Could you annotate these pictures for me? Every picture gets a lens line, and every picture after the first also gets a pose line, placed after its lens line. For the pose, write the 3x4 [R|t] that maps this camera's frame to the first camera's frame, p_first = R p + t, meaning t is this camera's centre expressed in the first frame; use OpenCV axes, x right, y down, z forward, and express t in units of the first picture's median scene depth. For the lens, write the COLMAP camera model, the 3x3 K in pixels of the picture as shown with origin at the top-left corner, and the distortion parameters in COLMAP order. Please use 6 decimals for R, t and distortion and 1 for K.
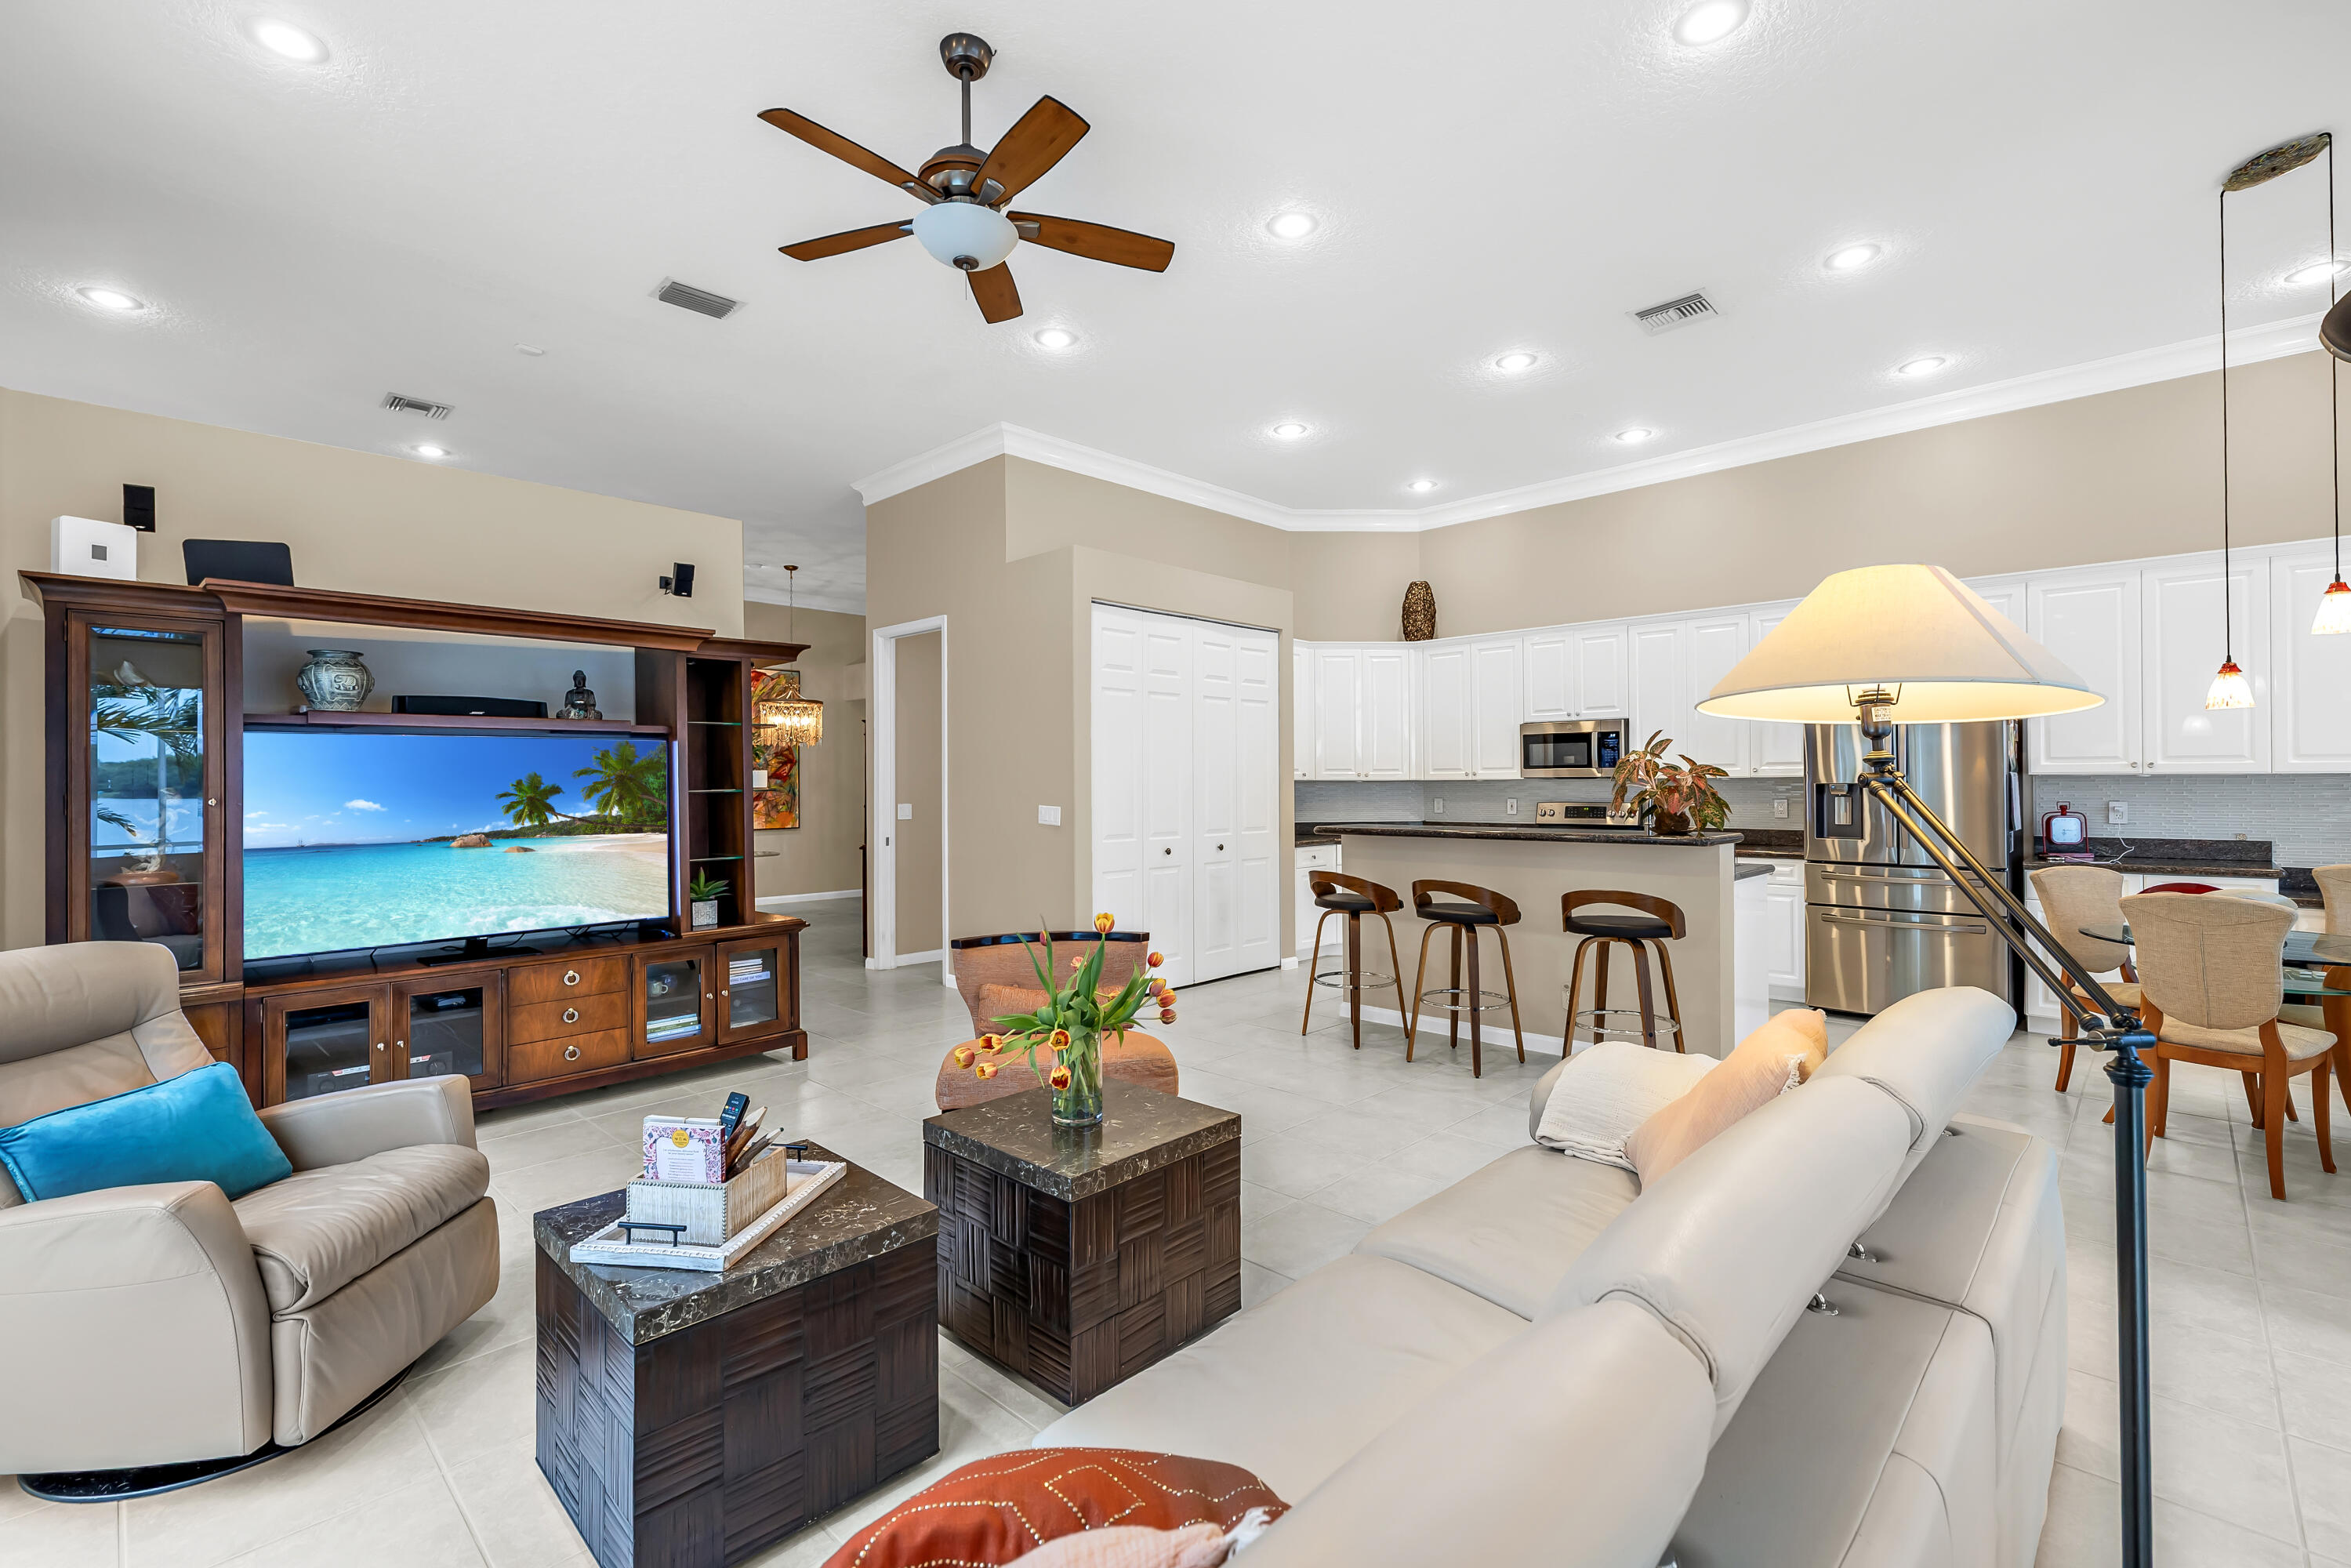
lens RADIAL K [[1022.3, 0, 1176.4], [0, 1022.3, 774.1], [0, 0, 1]] dist [0.002025, 0.000152]
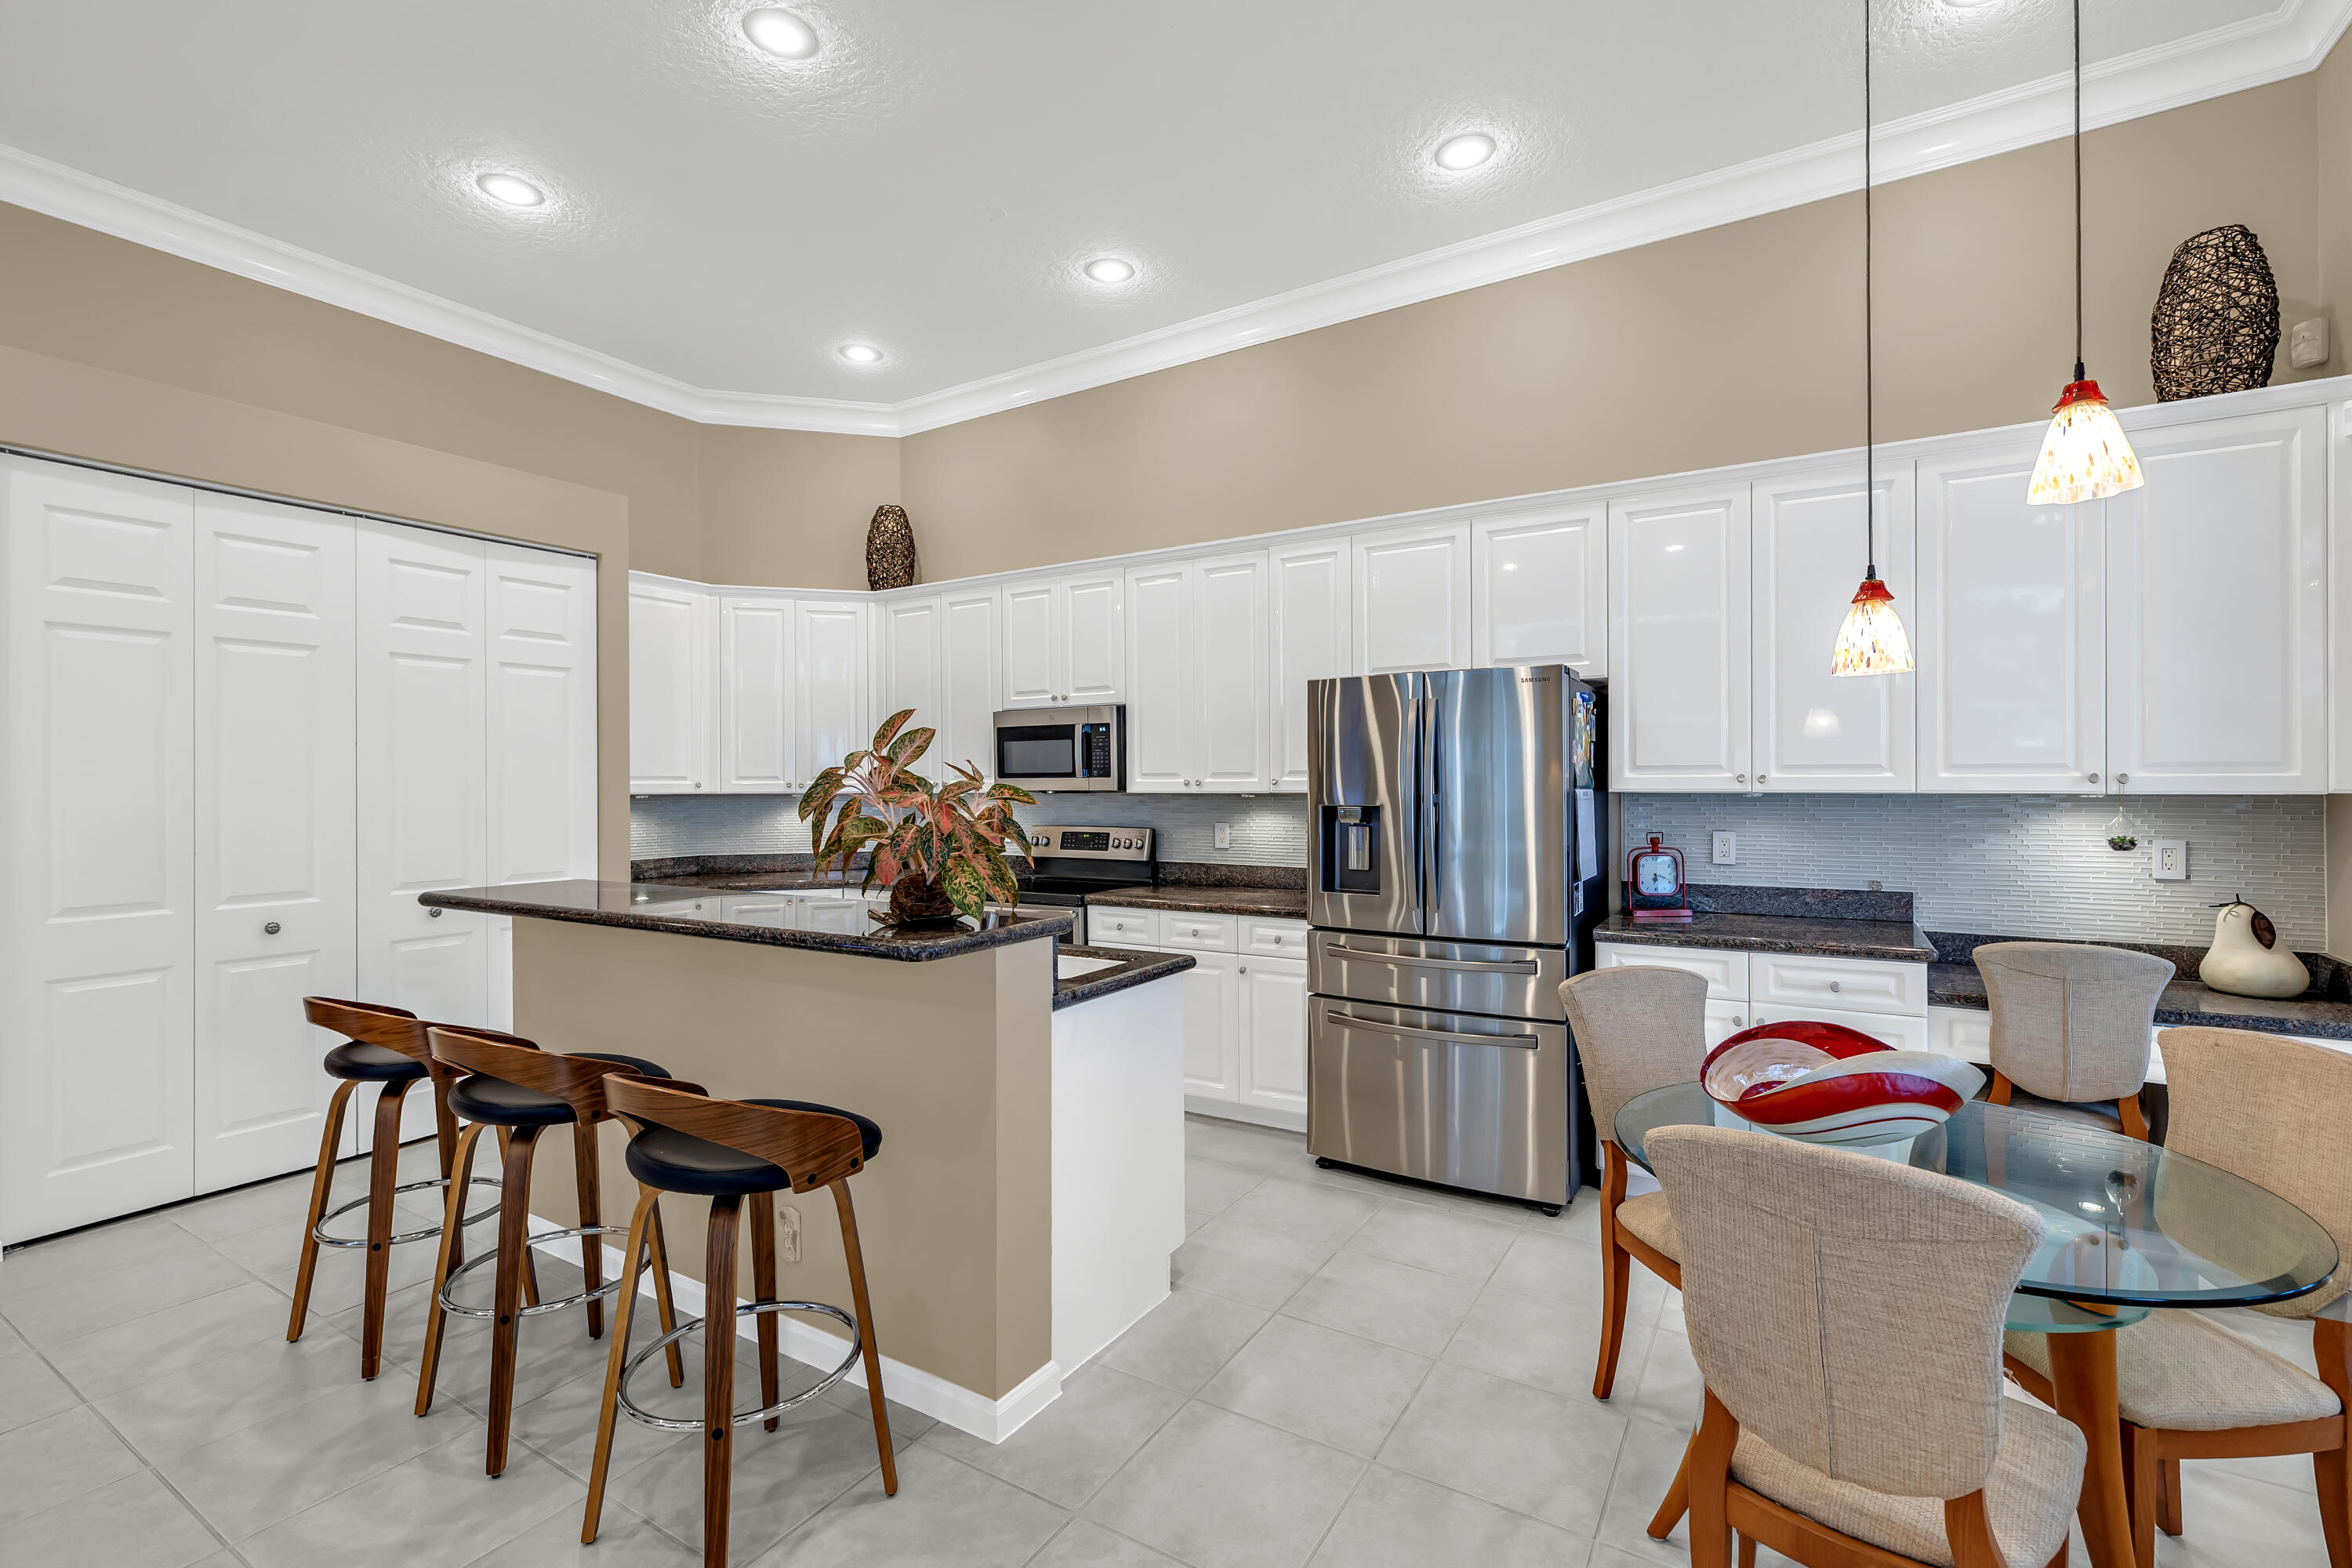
lens RADIAL K [[1045.5, 0, 1176.3], [0, 1045.5, 777.3], [0, 0, 1]] dist [0.006266, -0.000114]
pose [[0.974161, 0.001518, 0.225850, 0.392502], [-0.002153, 0.999994, 0.002568, -0.009922], [-0.225844, -0.002988, 0.974159, 0.389648]]
